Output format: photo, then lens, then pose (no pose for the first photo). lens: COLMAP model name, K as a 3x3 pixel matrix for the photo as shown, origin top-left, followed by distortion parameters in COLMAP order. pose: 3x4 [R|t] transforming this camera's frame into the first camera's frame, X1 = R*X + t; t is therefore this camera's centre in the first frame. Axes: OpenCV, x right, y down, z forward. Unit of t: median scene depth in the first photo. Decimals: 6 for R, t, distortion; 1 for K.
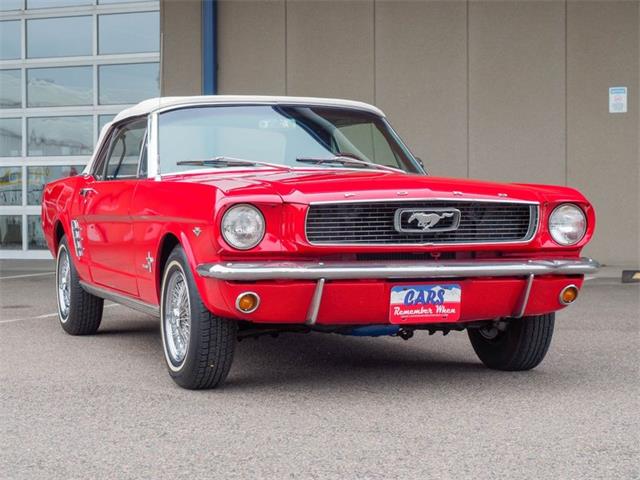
lens RADIAL K [[1596.5, 0, 320.0], [0, 1596.5, 240.0], [0, 0, 1]] dist [-0.062998, -0.343971]
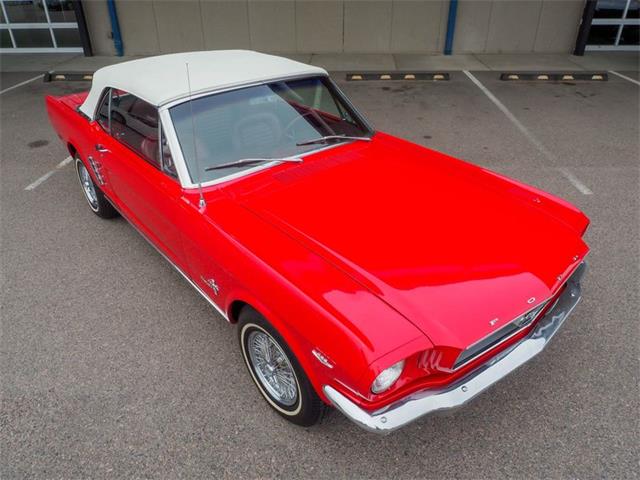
lens RADIAL K [[466.8, 0, 320.0], [0, 466.8, 240.0], [0, 0, 1]] dist [-0.003703, -0.000776]
pose [[0.933946, -0.187102, 0.304529, -0.148396], [0.009957, 0.865324, 0.501114, -0.203866], [-0.357276, -0.464981, 0.810029, 0.813781]]
